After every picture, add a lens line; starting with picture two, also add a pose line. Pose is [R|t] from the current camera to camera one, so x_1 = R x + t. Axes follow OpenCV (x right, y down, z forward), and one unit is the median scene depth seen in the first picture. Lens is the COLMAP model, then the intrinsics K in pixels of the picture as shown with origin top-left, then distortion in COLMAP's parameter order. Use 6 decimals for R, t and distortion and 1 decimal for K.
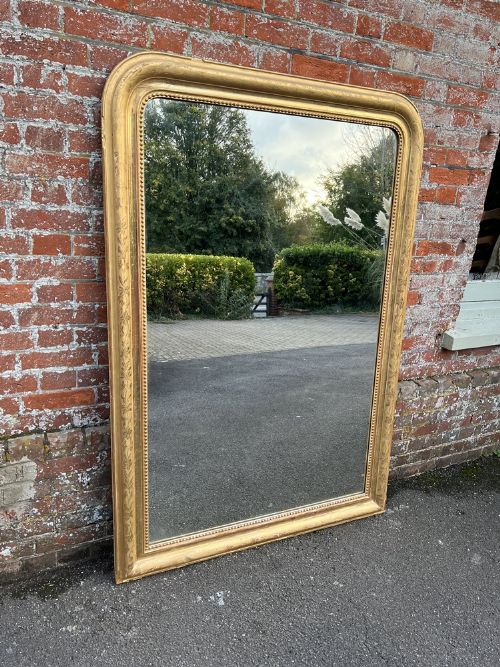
lens RADIAL K [[508.1, 0, 253.3], [0, 508.1, 337.4], [0, 0, 1]] dist [0.040515, -0.045826]
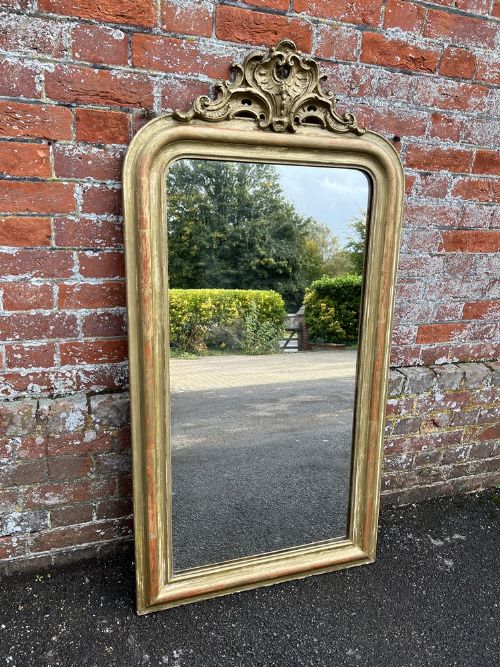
lens RADIAL K [[508.1, 0, 246.4], [0, 508.1, 339.3], [0, 0, 1]] dist [0.040515, -0.045826]
pose [[0.993129, 0.048411, -0.106546, 0.080645], [-0.043420, 0.997870, 0.048677, 0.042729], [0.108675, -0.043717, 0.993116, 0.347353]]
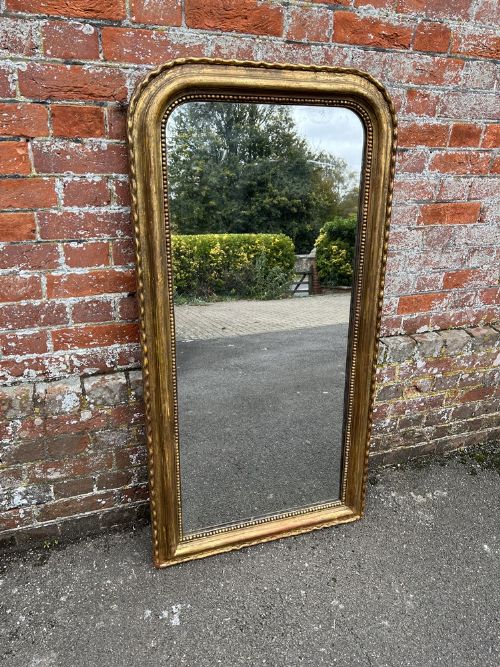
lens RADIAL K [[508.1, 0, 248.0], [0, 508.1, 336.0], [0, 0, 1]] dist [0.040515, -0.045826]
pose [[0.993887, 0.026900, -0.107076, 0.111338], [-0.012795, 0.991392, 0.130300, 0.003142], [0.109660, -0.128133, 0.985676, 0.321100]]
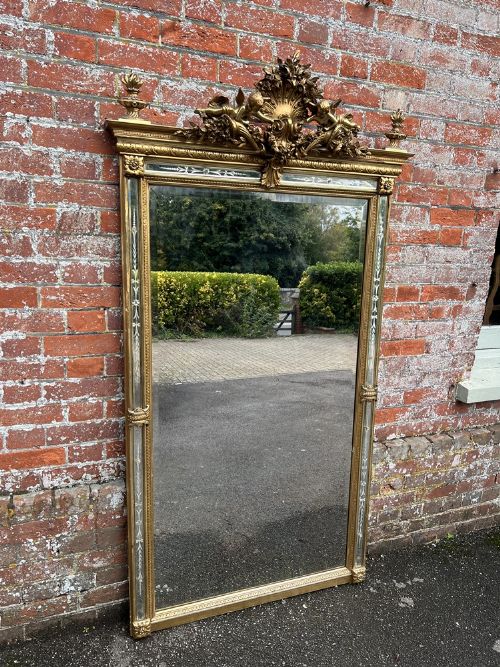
lens RADIAL K [[508.1, 0, 250.7], [0, 508.1, 337.9], [0, 0, 1]] dist [0.040515, -0.045826]
pose [[0.996956, -0.008138, -0.077541, 0.100204], [0.001703, 0.996574, -0.082690, -0.021120], [0.077948, 0.082306, 0.993554, 0.070648]]
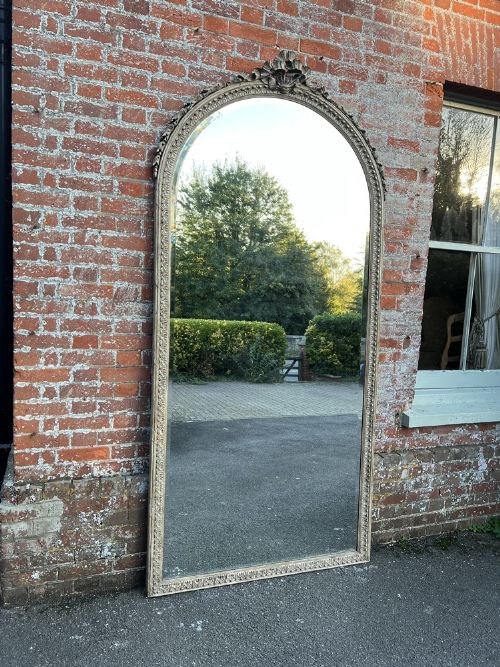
lens RADIAL K [[508.1, 0, 251.0], [0, 508.1, 331.4], [0, 0, 1]] dist [0.040515, -0.045826]
pose [[0.994620, -0.017806, -0.102049, 0.195554], [-0.004963, 0.975793, -0.218641, 0.091762], [0.103471, 0.217972, 0.970455, -0.325790]]
